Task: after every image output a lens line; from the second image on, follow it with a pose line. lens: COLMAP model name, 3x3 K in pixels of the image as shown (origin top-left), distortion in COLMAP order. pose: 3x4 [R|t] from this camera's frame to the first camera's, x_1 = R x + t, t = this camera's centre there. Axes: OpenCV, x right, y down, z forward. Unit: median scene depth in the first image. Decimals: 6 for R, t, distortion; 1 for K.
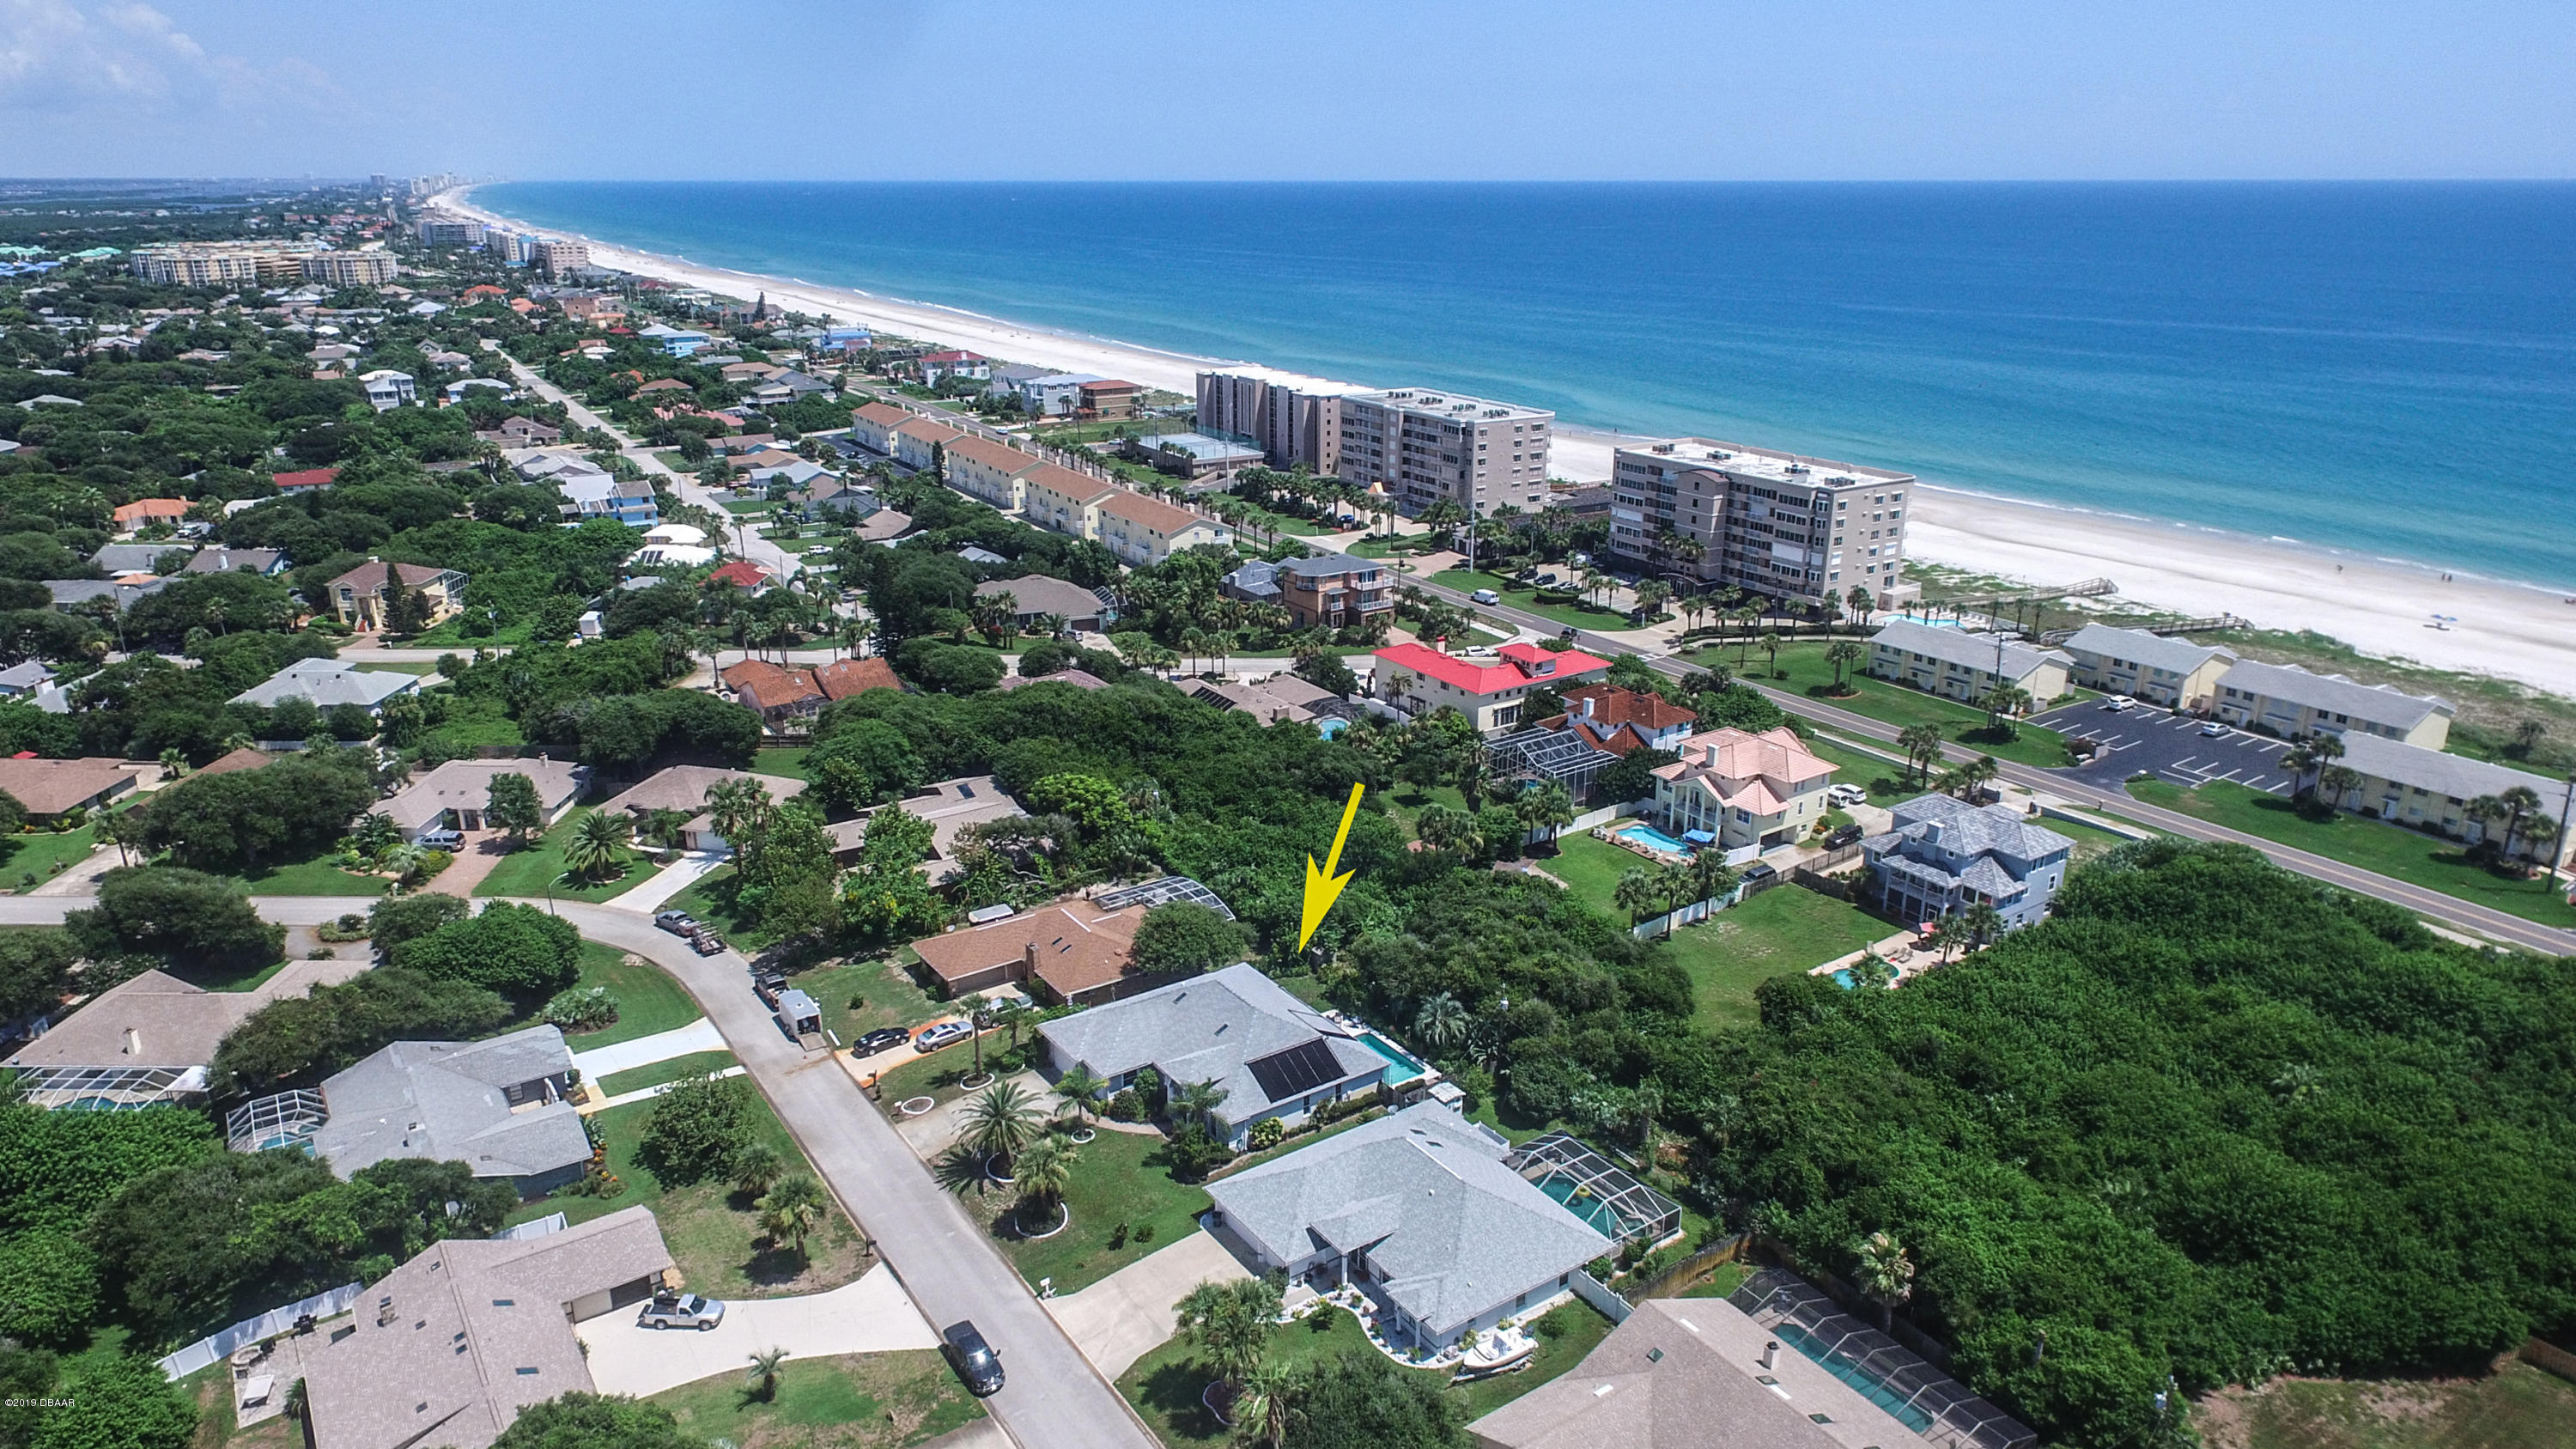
lens RADIAL K [[1626.4, 0, 1288.0], [0, 1626.4, 724.5], [0, 0, 1]] dist [0.000491, -0.000458]
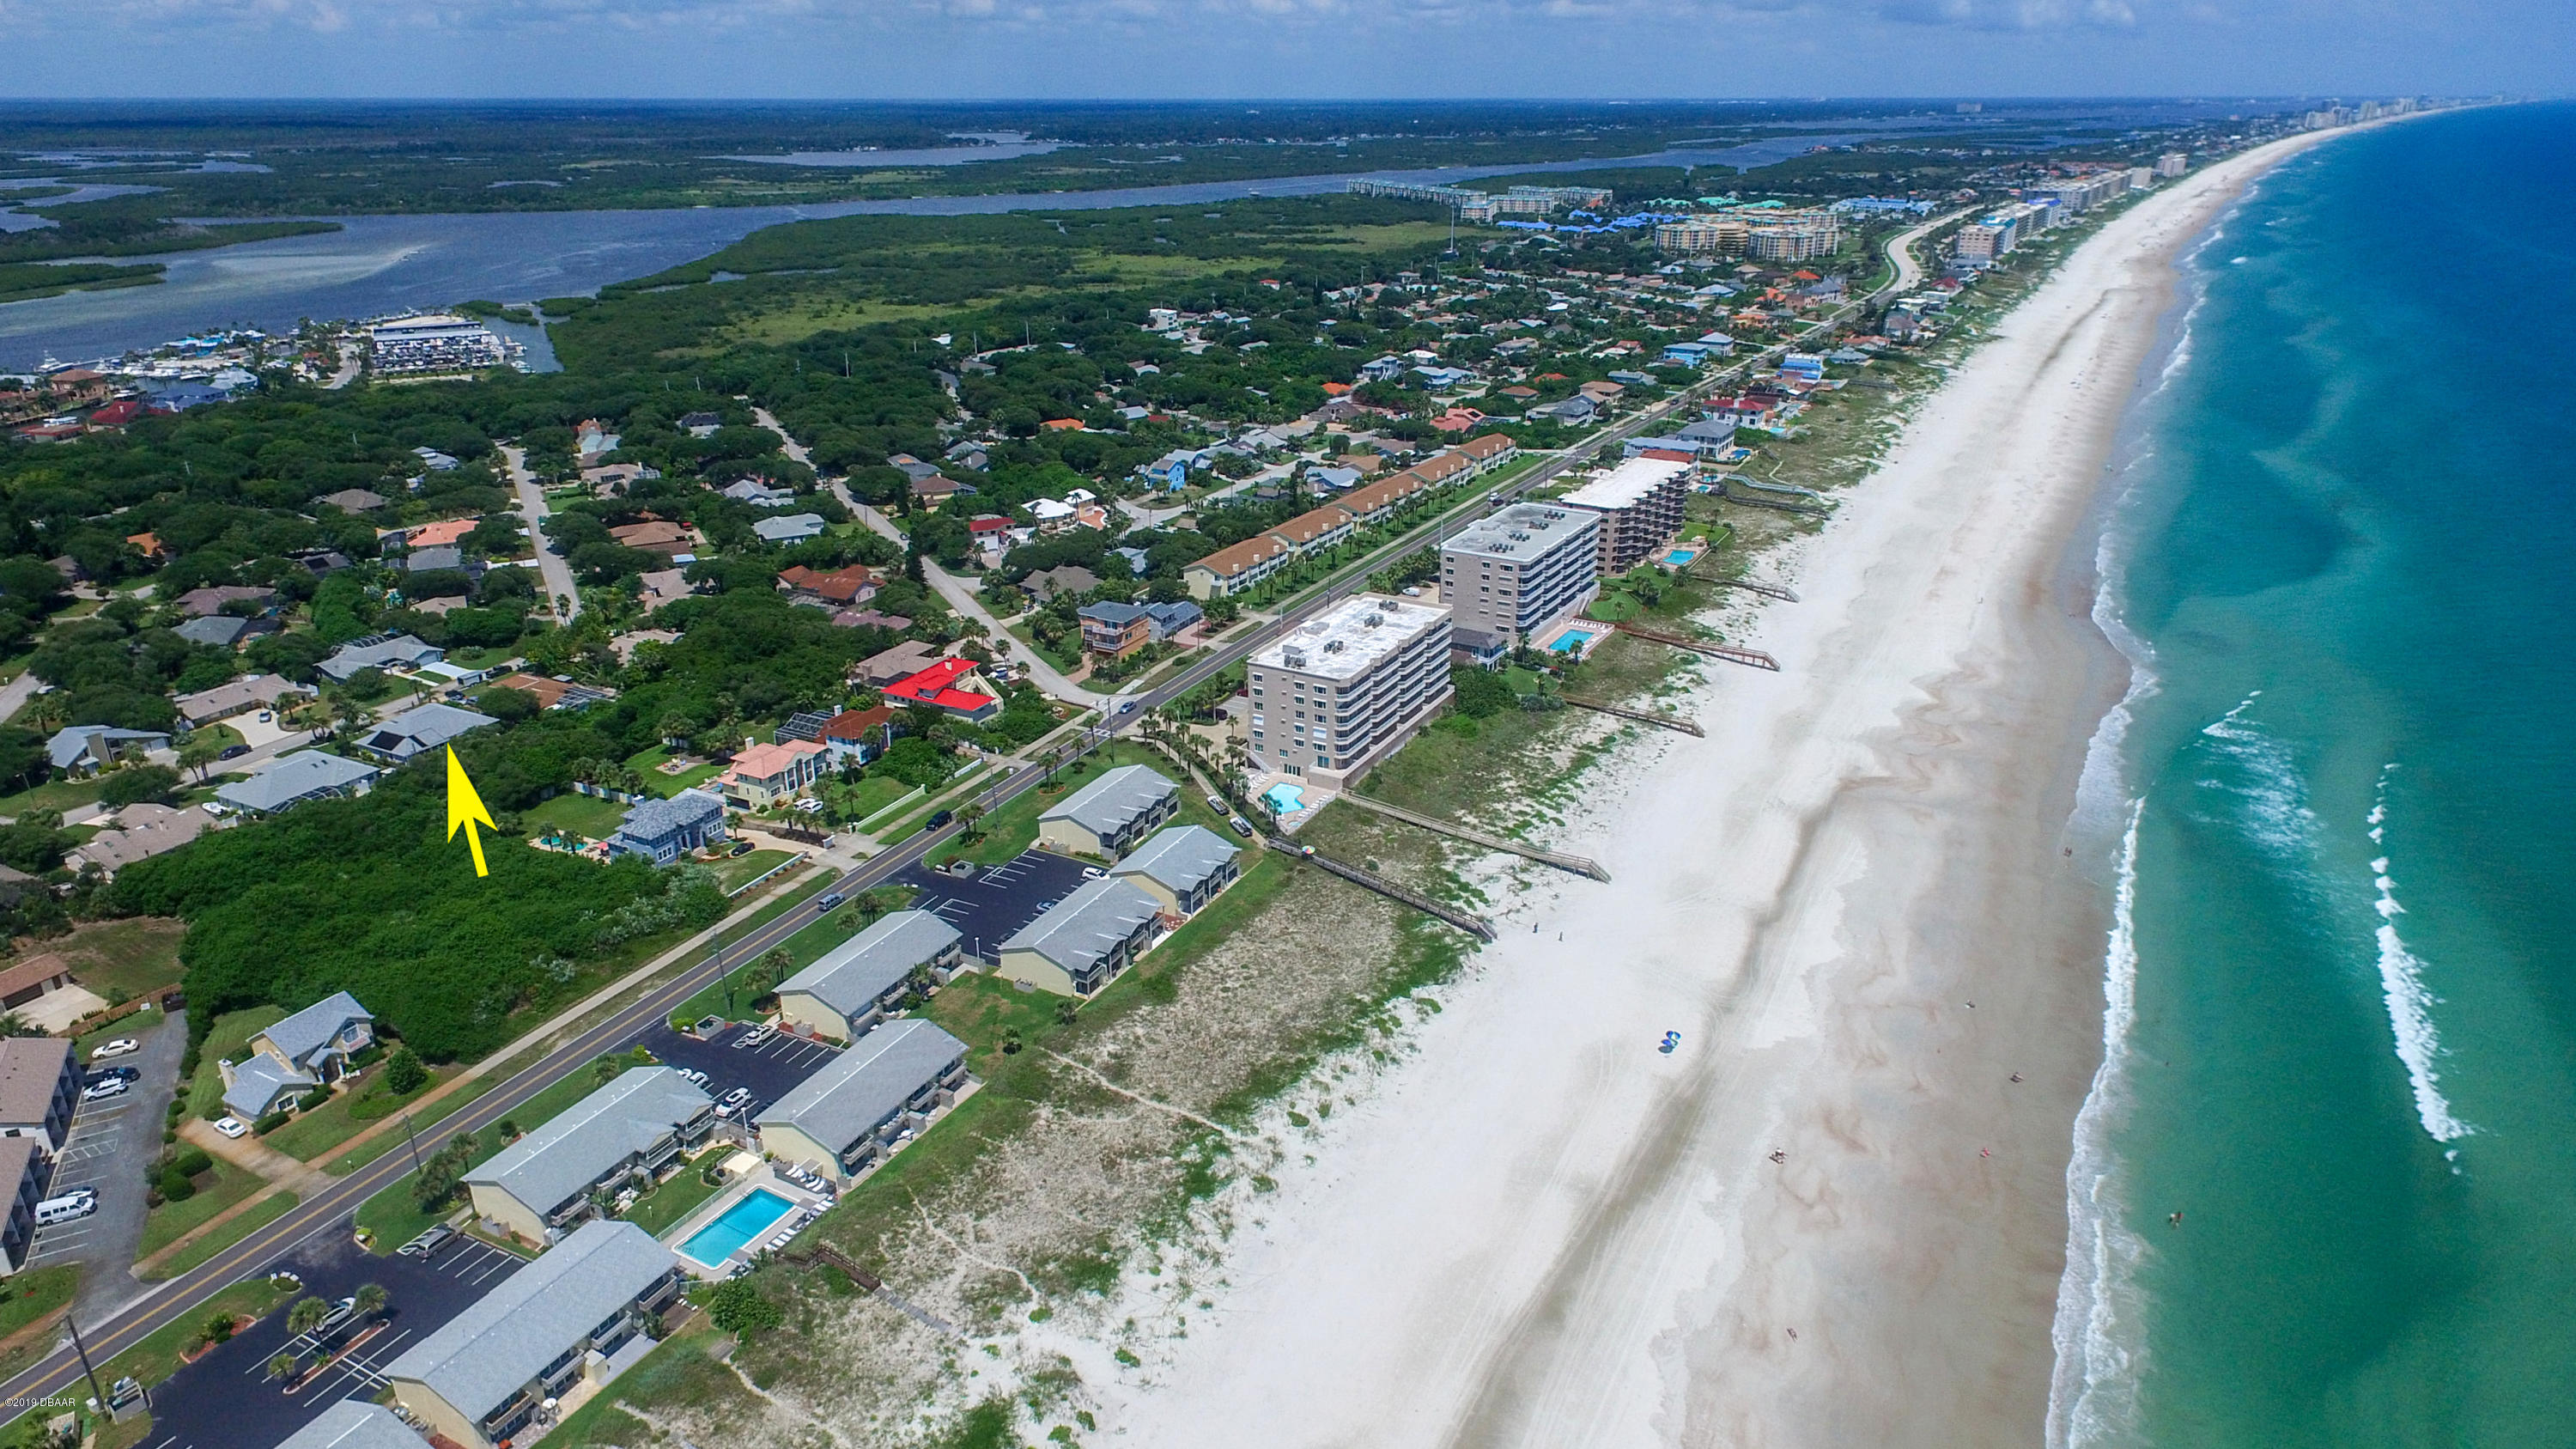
lens RADIAL K [[1542.4, 0, 1288.0], [0, 1542.4, 724.5], [0, 0, 1]] dist [0.010465, -0.000374]
pose [[0.488822, 0.330046, -0.807542, 1.262410], [-0.282371, 0.935700, 0.211499, -0.344377], [0.825421, 0.124641, 0.550586, 0.398634]]
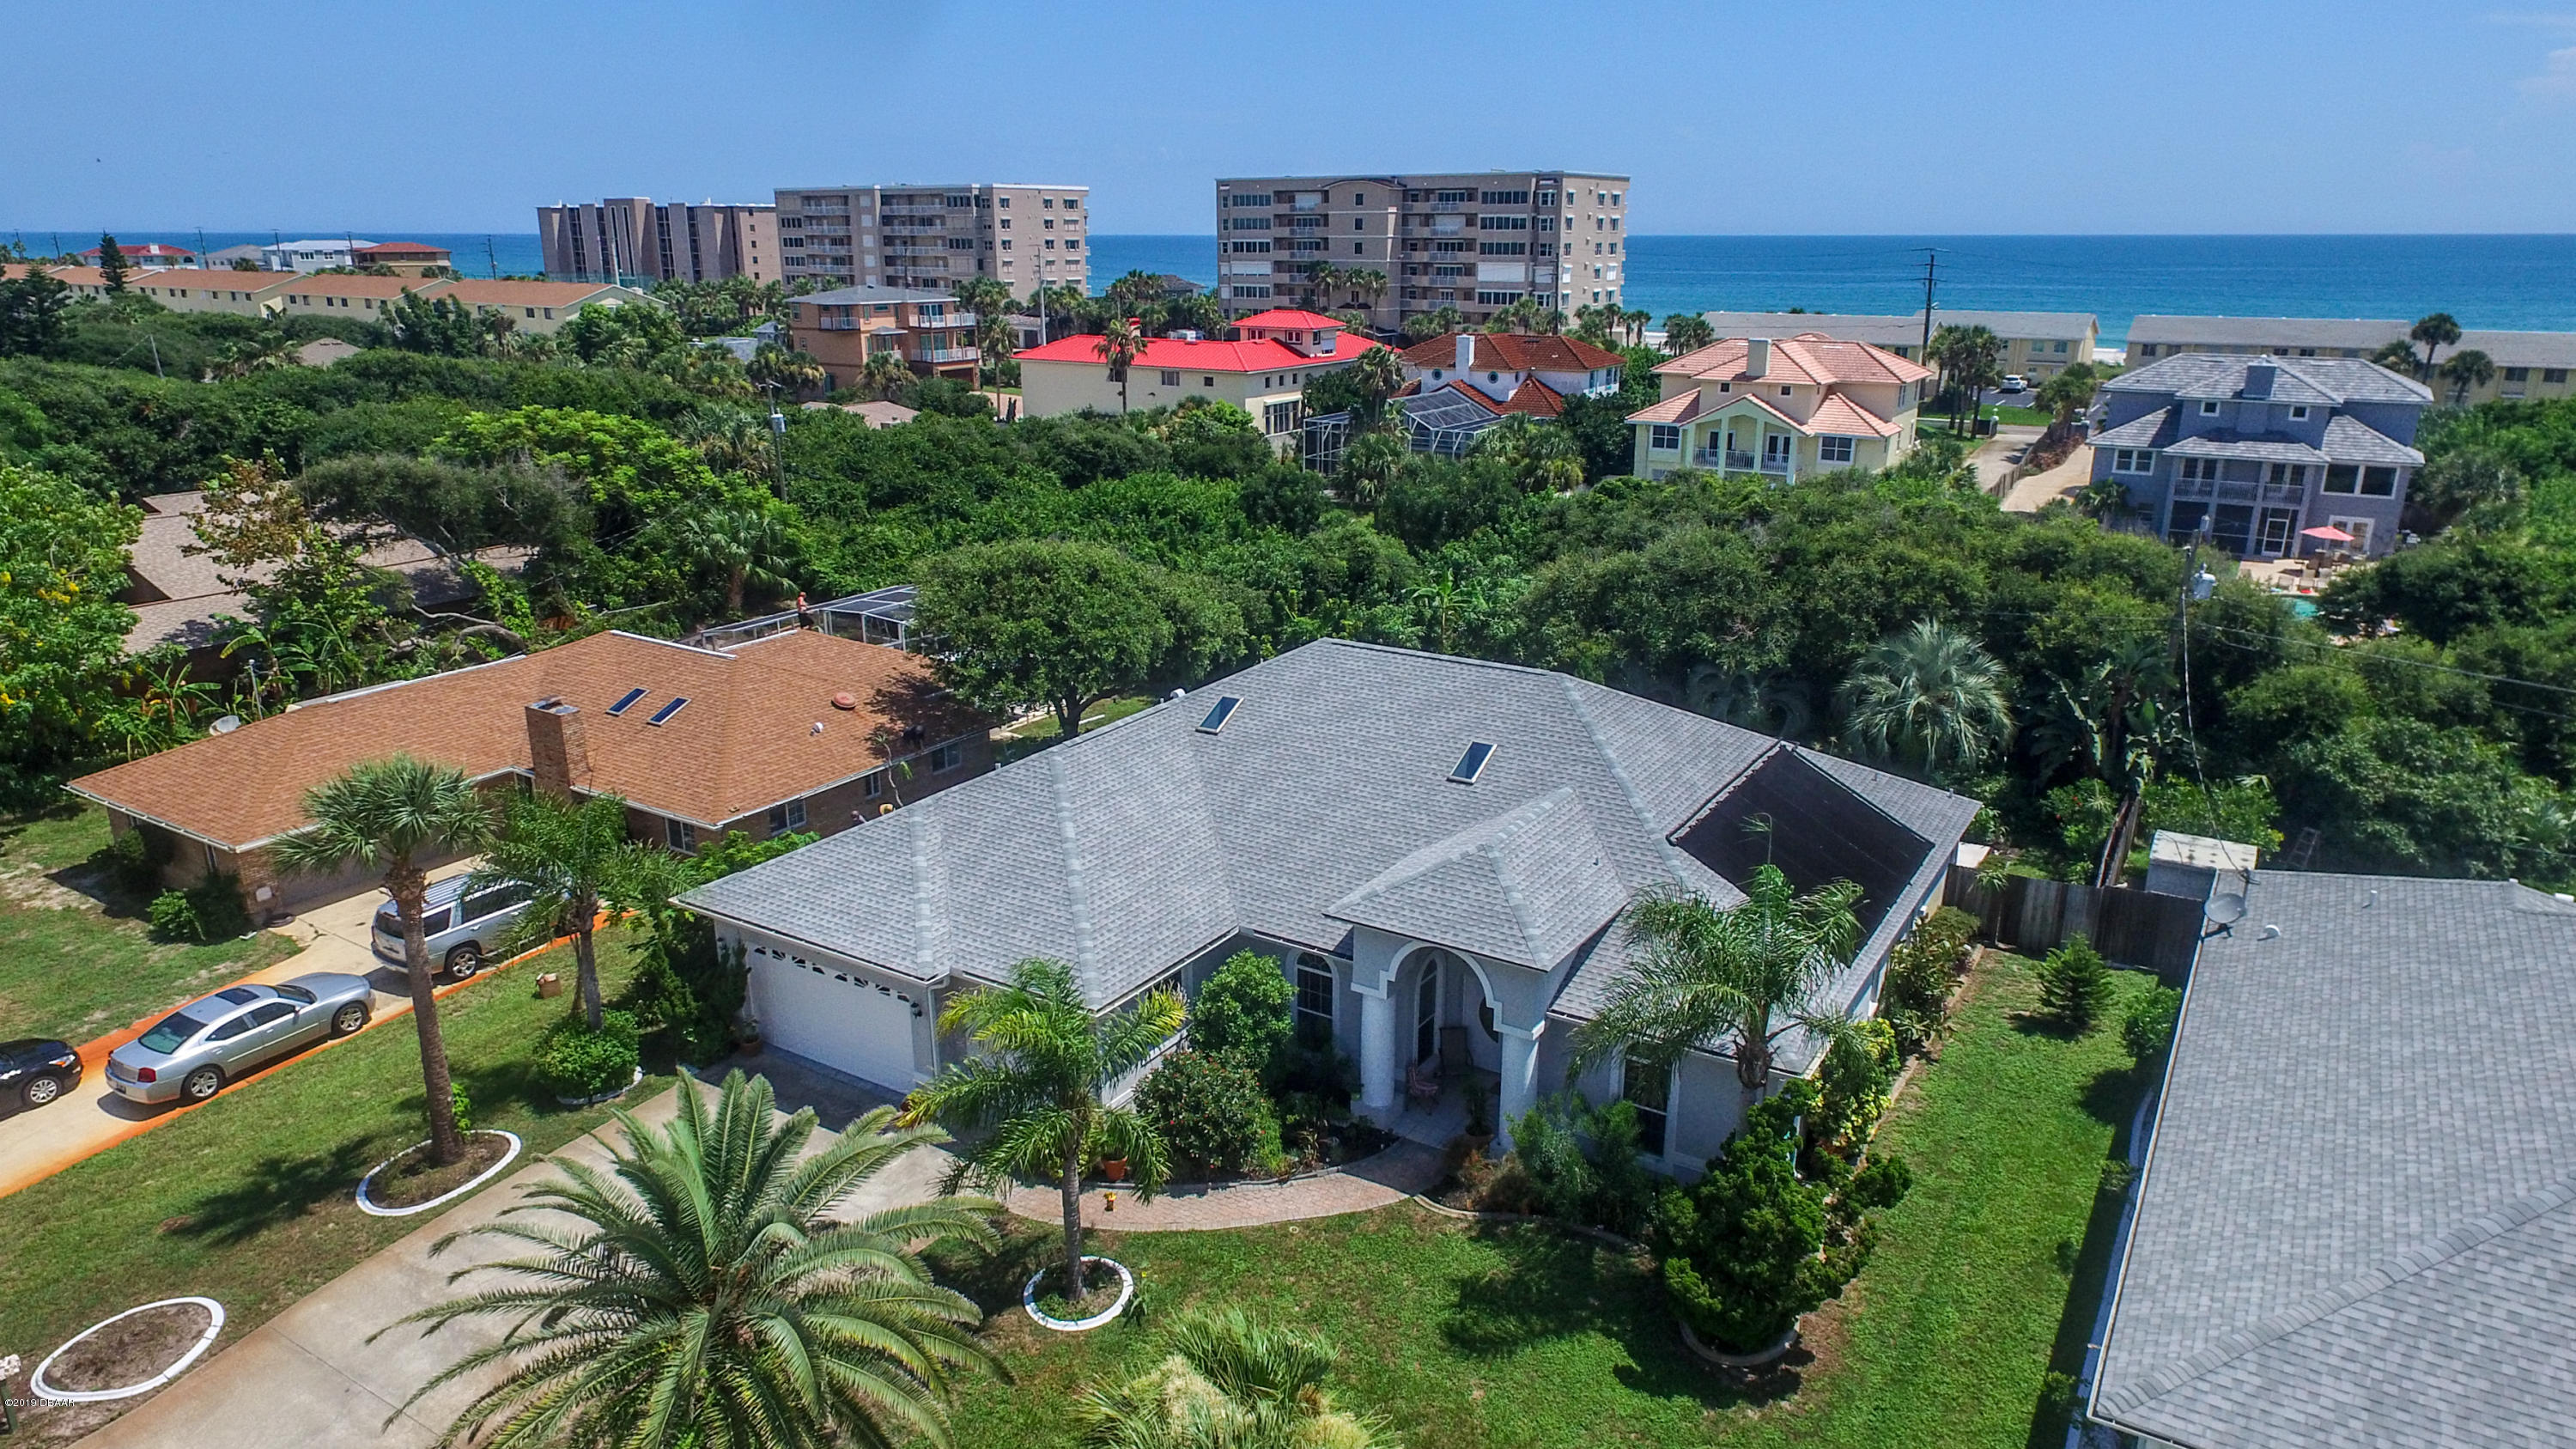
lens RADIAL K [[1626.4, 0, 1288.0], [0, 1626.4, 724.5], [0, 0, 1]] dist [0.000491, -0.000458]
pose [[0.919058, -0.114343, 0.377171, -0.080949], [0.124437, 0.992225, -0.002413, 0.087116], [-0.373962, 0.049152, 0.926141, 0.374646]]
